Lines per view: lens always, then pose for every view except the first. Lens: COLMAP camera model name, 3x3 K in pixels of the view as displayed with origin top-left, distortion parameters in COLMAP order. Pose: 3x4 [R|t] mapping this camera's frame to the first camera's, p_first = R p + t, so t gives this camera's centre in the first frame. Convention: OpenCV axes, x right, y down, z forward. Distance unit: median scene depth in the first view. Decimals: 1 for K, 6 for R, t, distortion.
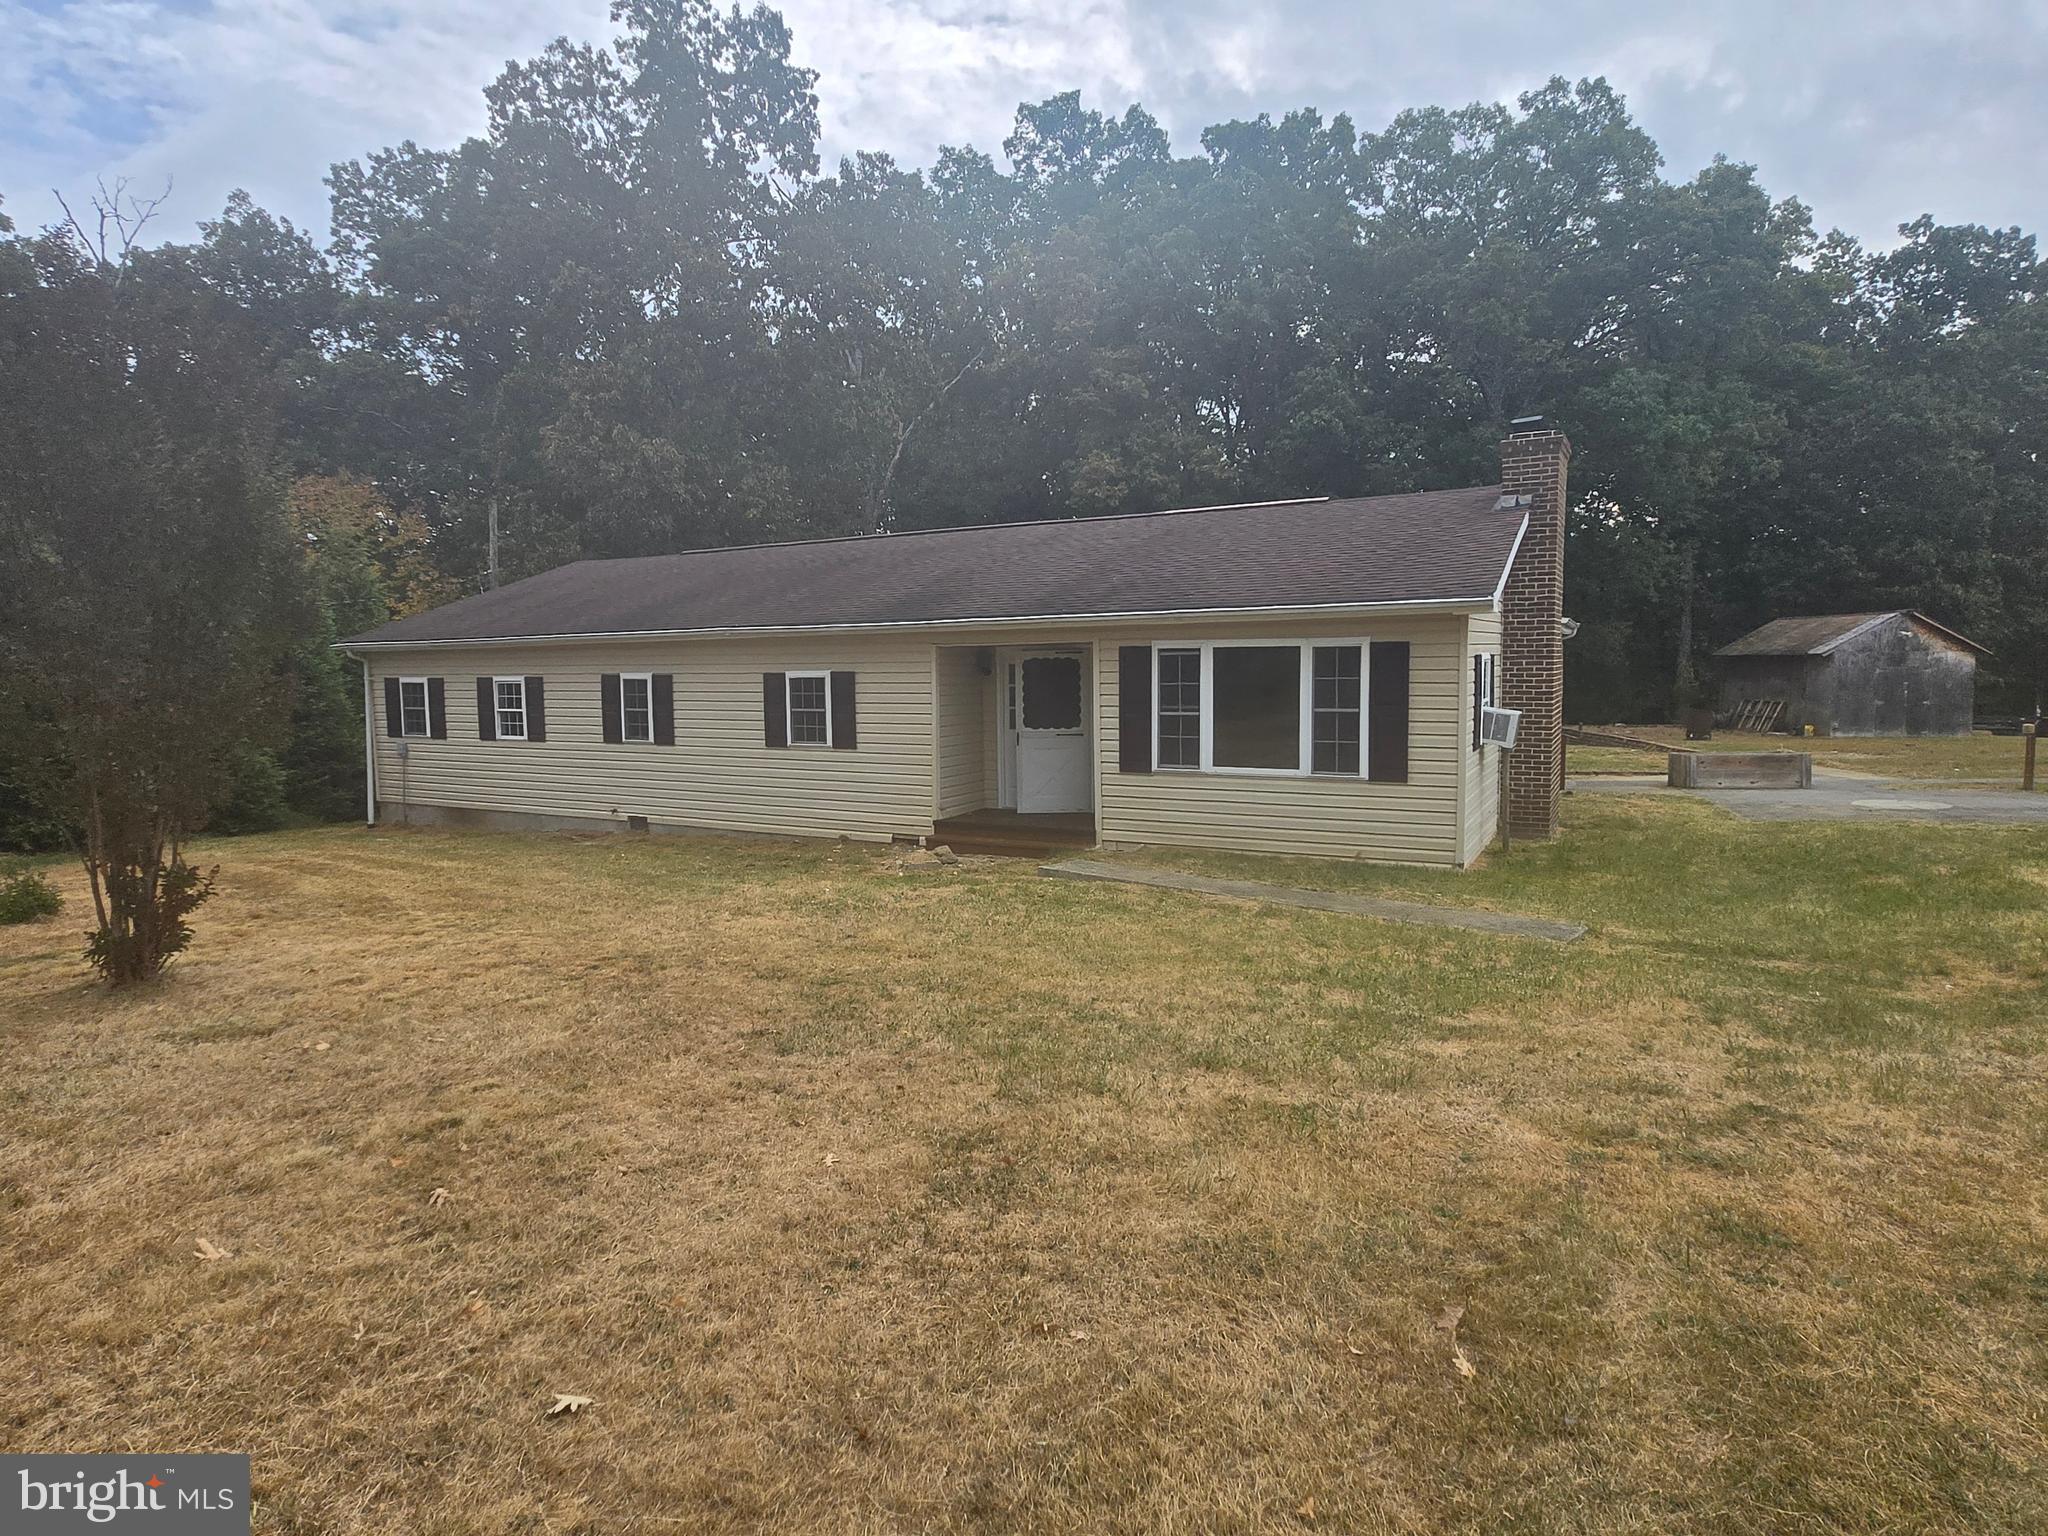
lens RADIAL K [[800.1, 0, 1013.2], [0, 800.1, 762.5], [0, 0, 1]] dist [0.001298, 0.000007]
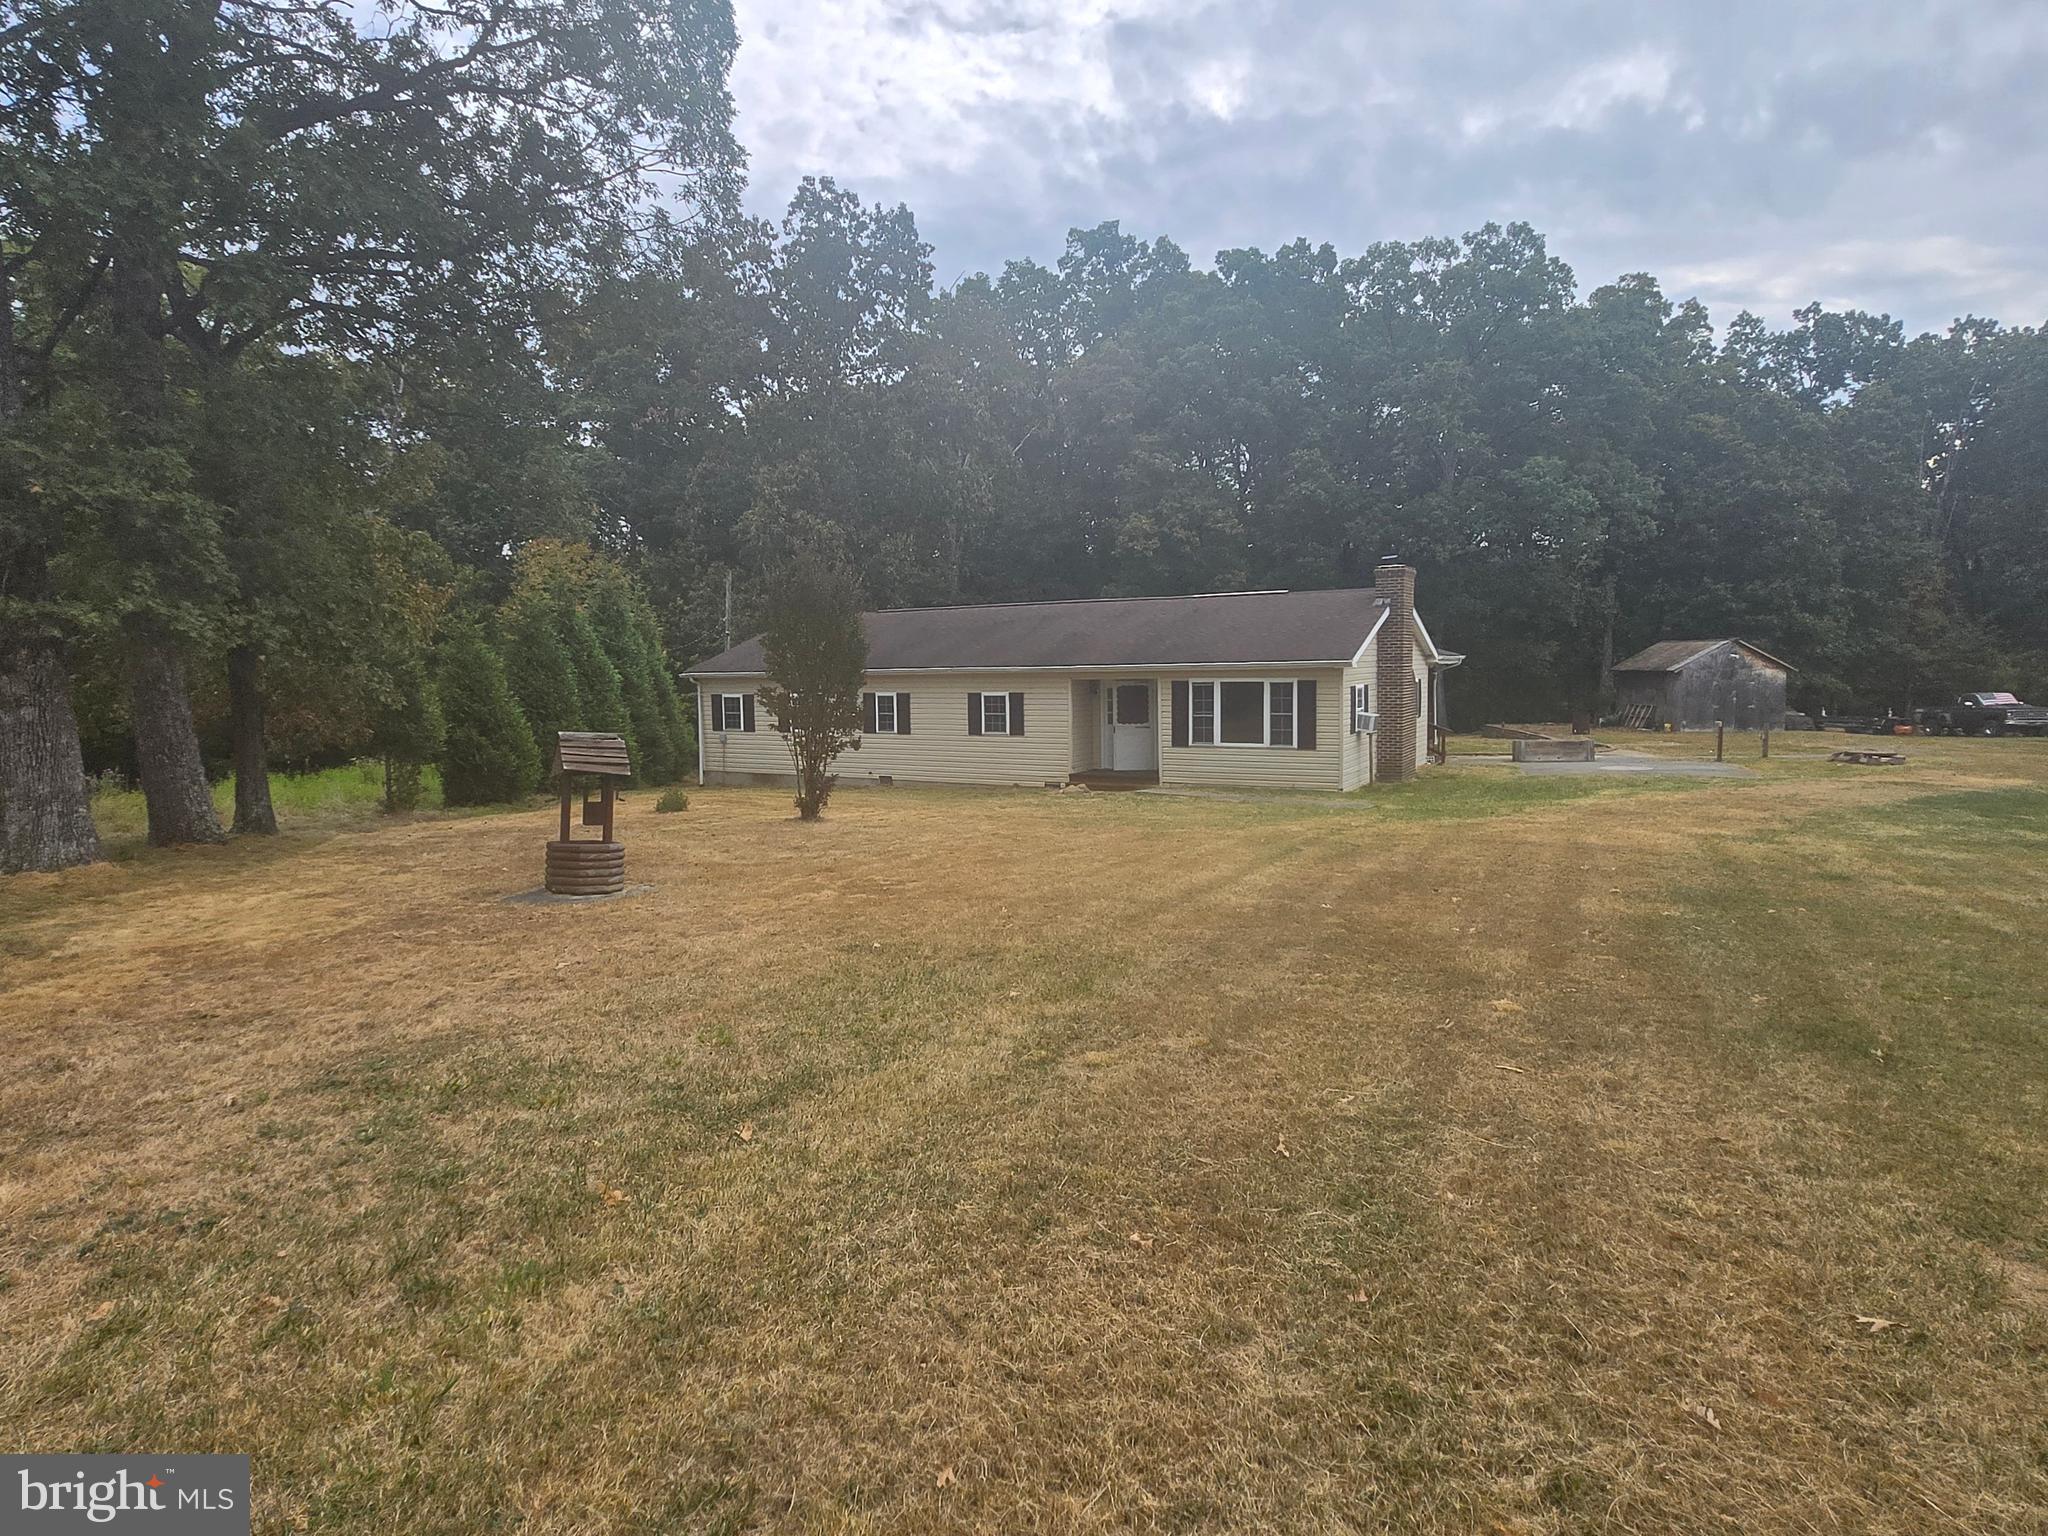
lens RADIAL K [[820.0, 0, 1021.7], [0, 820.0, 758.3], [0, 0, 1]] dist [-0.001603, -0.000003]
pose [[0.999986, -0.000944, -0.005182, -0.088476], [0.000901, 0.999967, -0.008135, 0.023169], [0.005190, 0.008130, 0.999953, -0.393800]]
